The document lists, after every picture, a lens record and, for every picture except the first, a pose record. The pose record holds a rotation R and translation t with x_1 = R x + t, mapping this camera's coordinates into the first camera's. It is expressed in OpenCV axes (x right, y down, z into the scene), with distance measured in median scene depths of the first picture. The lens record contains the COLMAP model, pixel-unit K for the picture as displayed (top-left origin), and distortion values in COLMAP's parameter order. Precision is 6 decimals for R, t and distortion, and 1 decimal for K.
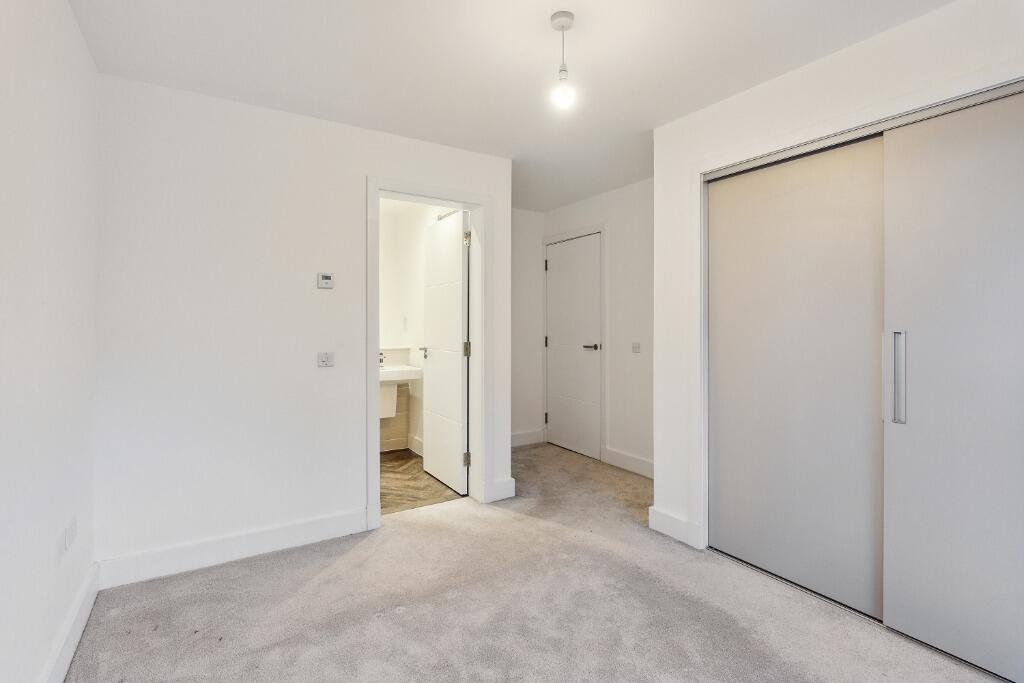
lens RADIAL K [[480.0, 0, 516.5], [0, 480.0, 342.2], [0, 0, 1]] dist [-0.001311, -0.000128]
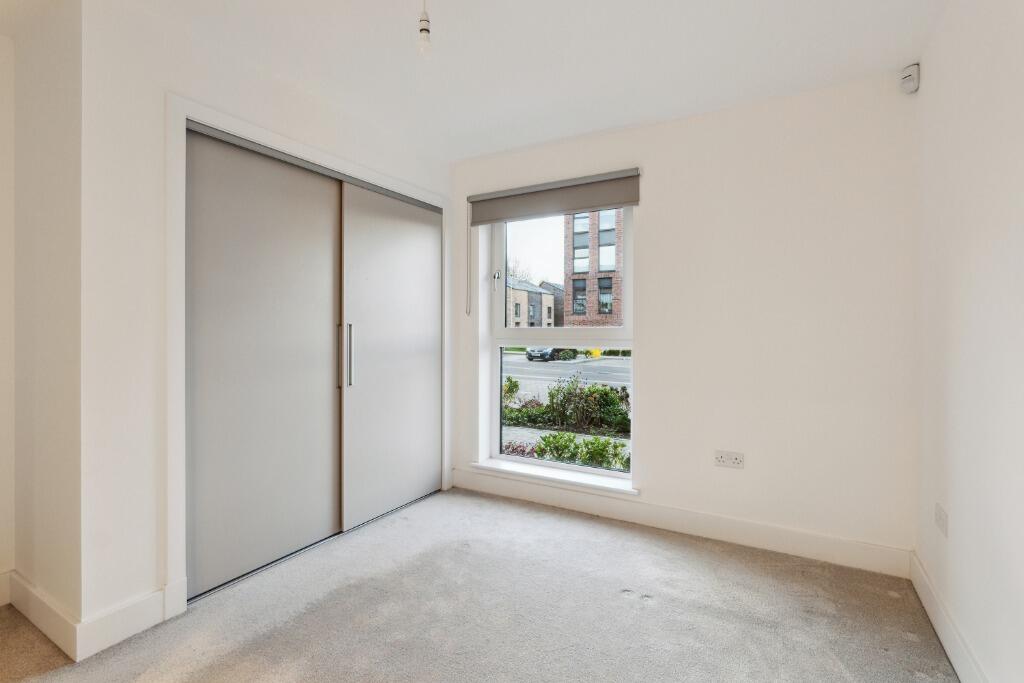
lens RADIAL K [[480.0, 0, 513.1], [0, 480.0, 341.5], [0, 0, 1]] dist [-0.001311, -0.000128]
pose [[-0.500013, -0.013179, 0.865918, -0.418593], [0.008682, 0.999758, 0.020229, -0.004896], [-0.865975, 0.017633, -0.499777, 0.728875]]
